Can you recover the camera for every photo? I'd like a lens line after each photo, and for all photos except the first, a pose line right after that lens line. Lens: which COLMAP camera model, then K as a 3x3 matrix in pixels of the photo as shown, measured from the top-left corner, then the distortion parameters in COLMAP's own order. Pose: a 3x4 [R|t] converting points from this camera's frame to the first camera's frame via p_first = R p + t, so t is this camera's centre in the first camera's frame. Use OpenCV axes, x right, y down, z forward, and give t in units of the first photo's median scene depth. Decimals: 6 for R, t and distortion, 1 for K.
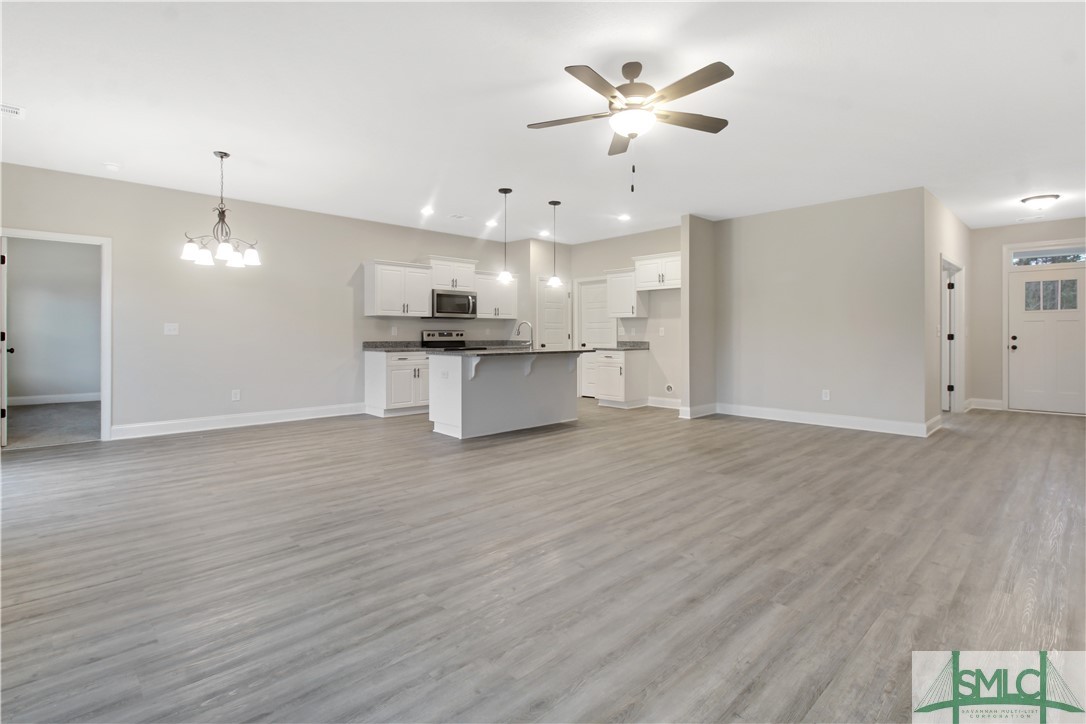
lens RADIAL K [[503.2, 0, 543.2], [0, 503.2, 339.3], [0, 0, 1]] dist [0.000325, -0.000136]
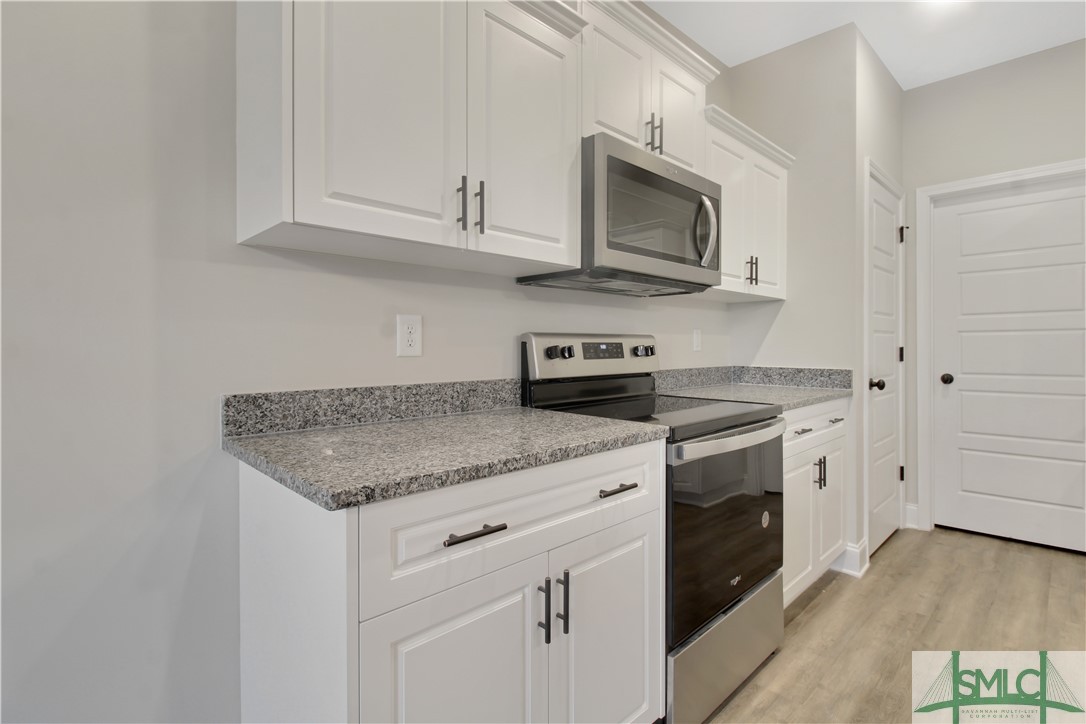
lens RADIAL K [[524.8, 0, 557.1], [0, 524.8, 351.6], [0, 0, 1]] dist [-0.011180, -0.000644]
pose [[0.999665, -0.001592, 0.025833, -0.230896], [0.001585, 0.999999, 0.000307, -0.009087], [-0.025834, -0.000266, 0.999666, 0.756771]]
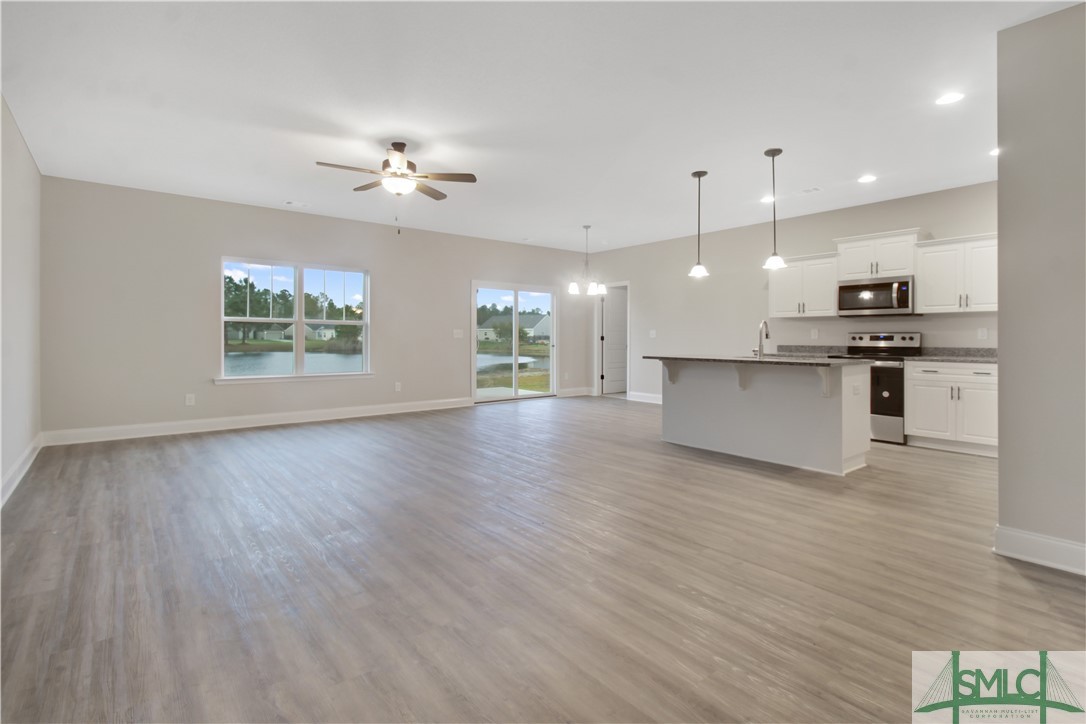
lens RADIAL K [[516.4, 0, 546.7], [0, 516.4, 327.5], [0, 0, 1]] dist [-0.026962, -0.000482]
pose [[-0.077115, -0.018961, -0.996842, 0.607231], [-0.013164, 0.999751, -0.017998, -0.004972], [0.996935, 0.011734, -0.077346, 0.584806]]
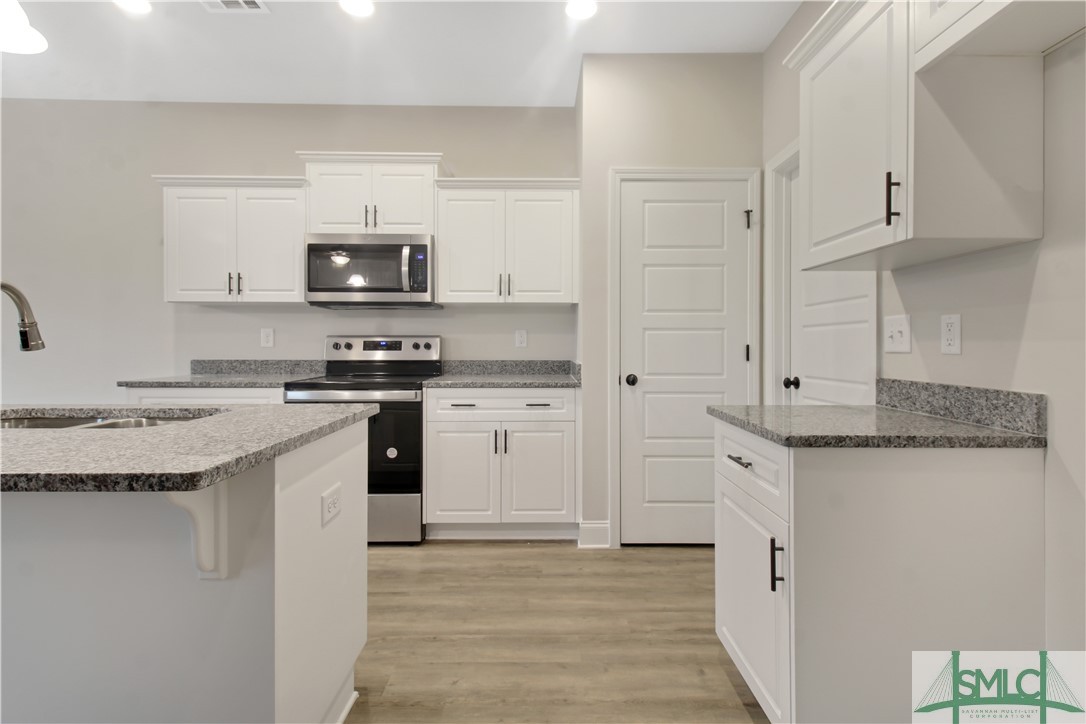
lens RADIAL K [[533.6, 0, 543.0], [0, 533.6, 362.0], [0, 0, 1]] dist [0.034193, -0.000229]
pose [[0.726675, 0.024189, -0.686555, 0.218132], [-0.008638, 0.999623, 0.026077, -0.008632], [0.686927, -0.013019, 0.726610, 0.788870]]
